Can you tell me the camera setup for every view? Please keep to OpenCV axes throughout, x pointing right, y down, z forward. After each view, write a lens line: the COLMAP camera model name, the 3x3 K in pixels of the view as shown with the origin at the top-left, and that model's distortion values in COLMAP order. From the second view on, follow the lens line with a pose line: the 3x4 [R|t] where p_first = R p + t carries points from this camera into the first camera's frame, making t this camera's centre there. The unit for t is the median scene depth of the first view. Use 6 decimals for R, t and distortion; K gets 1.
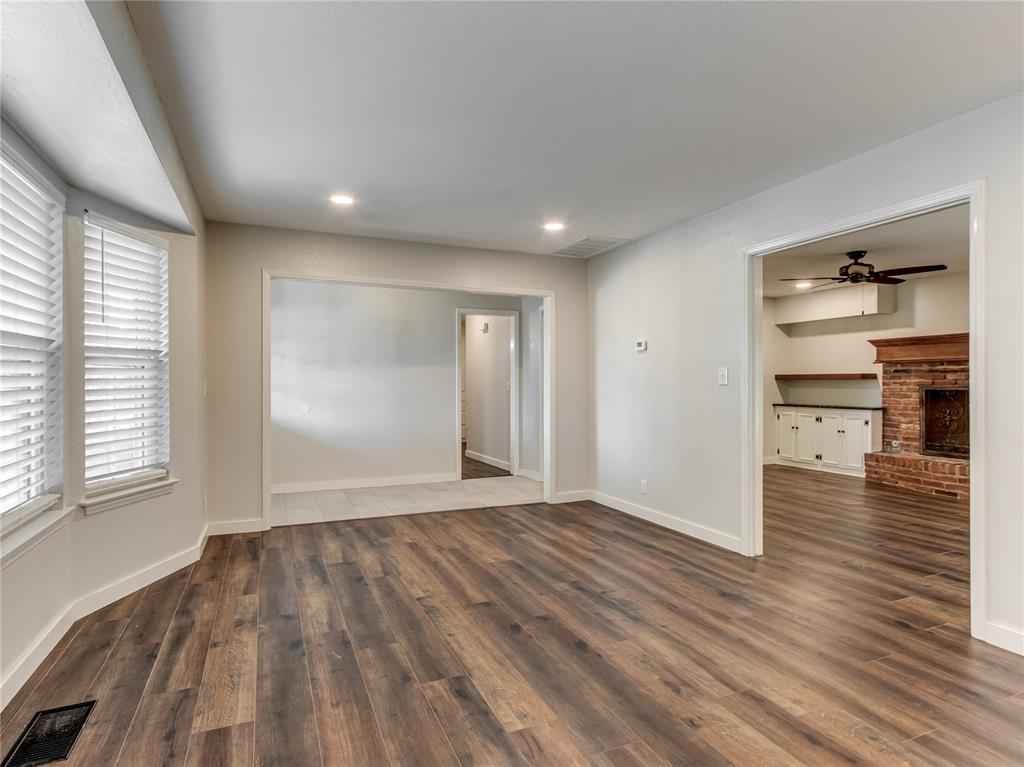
lens RADIAL K [[534.5, 0, 512.0], [0, 534.5, 383.5], [0, 0, 1]] dist [0.018741, -0.001708]
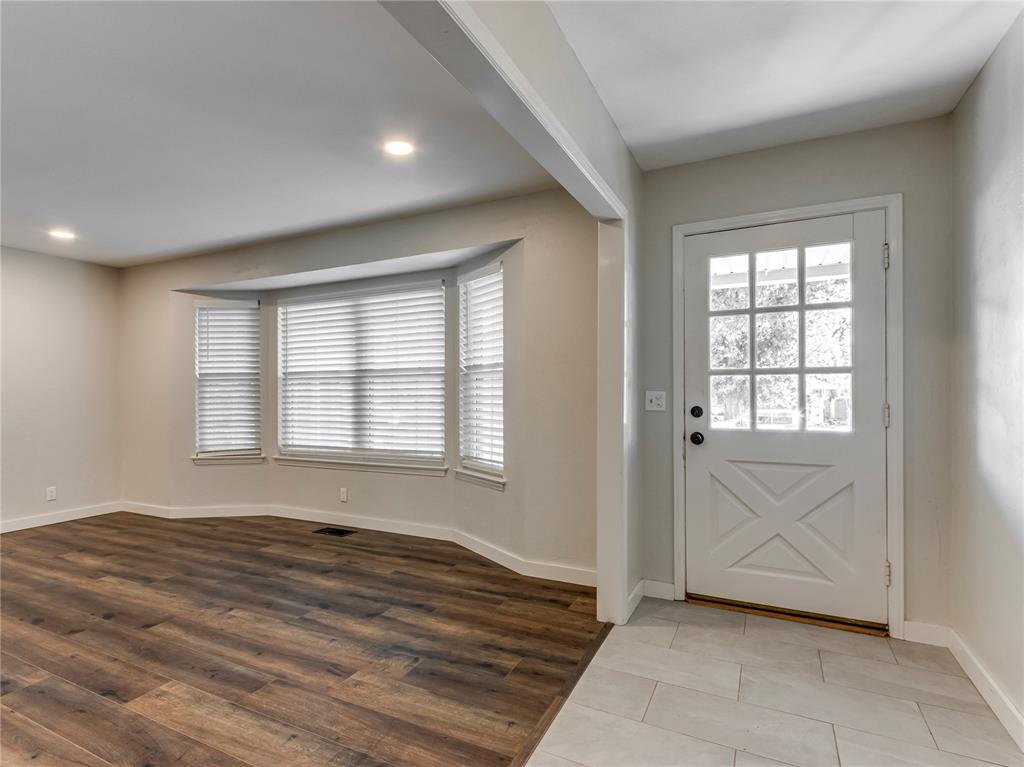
lens RADIAL K [[534.5, 0, 512.0], [0, 534.5, 383.5], [0, 0, 1]] dist [0.018741, -0.001708]
pose [[-0.778588, 0.000742, -0.627535, 0.050299], [0.010499, 0.999875, -0.011844, -0.009783], [0.627448, -0.015810, -0.778498, 2.008576]]
